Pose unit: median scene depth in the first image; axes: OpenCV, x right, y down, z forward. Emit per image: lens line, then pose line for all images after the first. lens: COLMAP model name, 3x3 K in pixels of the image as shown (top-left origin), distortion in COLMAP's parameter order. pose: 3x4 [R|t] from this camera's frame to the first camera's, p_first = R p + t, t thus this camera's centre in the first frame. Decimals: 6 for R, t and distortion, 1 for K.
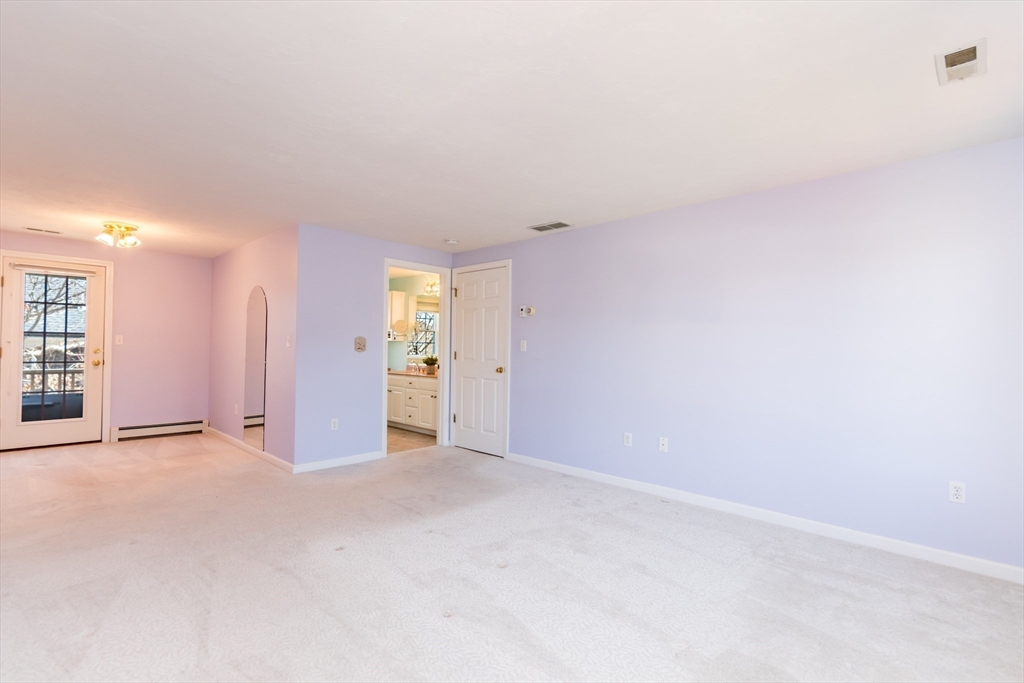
lens RADIAL K [[472.4, 0, 511.4], [0, 472.4, 344.6], [0, 0, 1]] dist [0.002947, 0.000535]
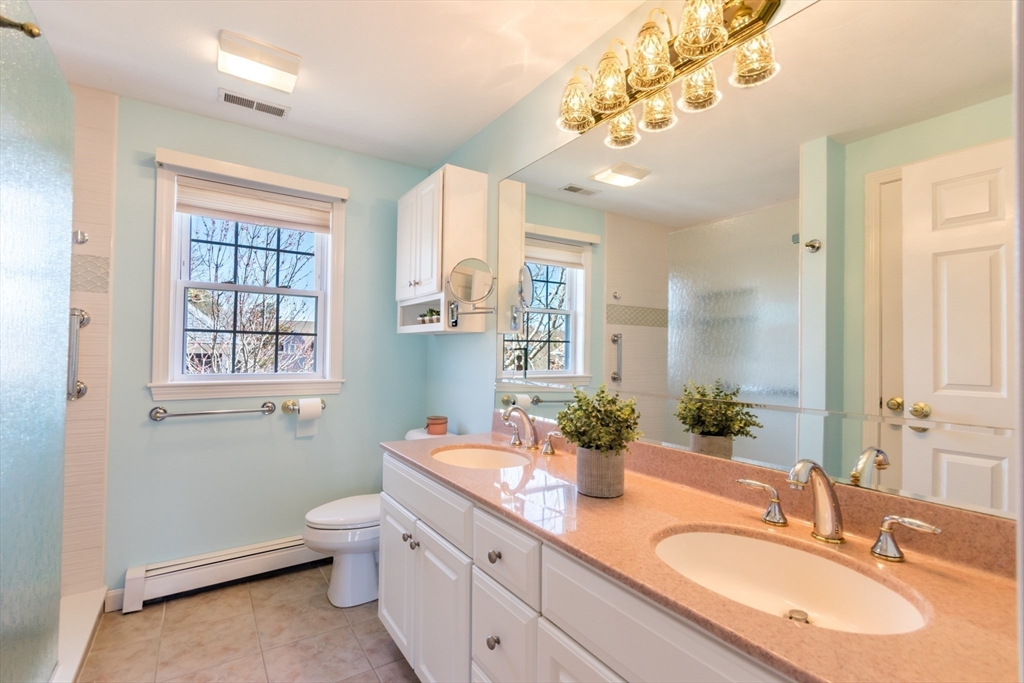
lens RADIAL K [[472.4, 0, 511.4], [0, 472.4, 344.6], [0, 0, 1]] dist [0.002947, 0.000535]
pose [[0.973713, -0.005082, -0.227722, -0.141385], [0.001173, 0.999850, -0.017297, 0.005891], [0.227776, 0.016576, 0.973572, 0.705957]]
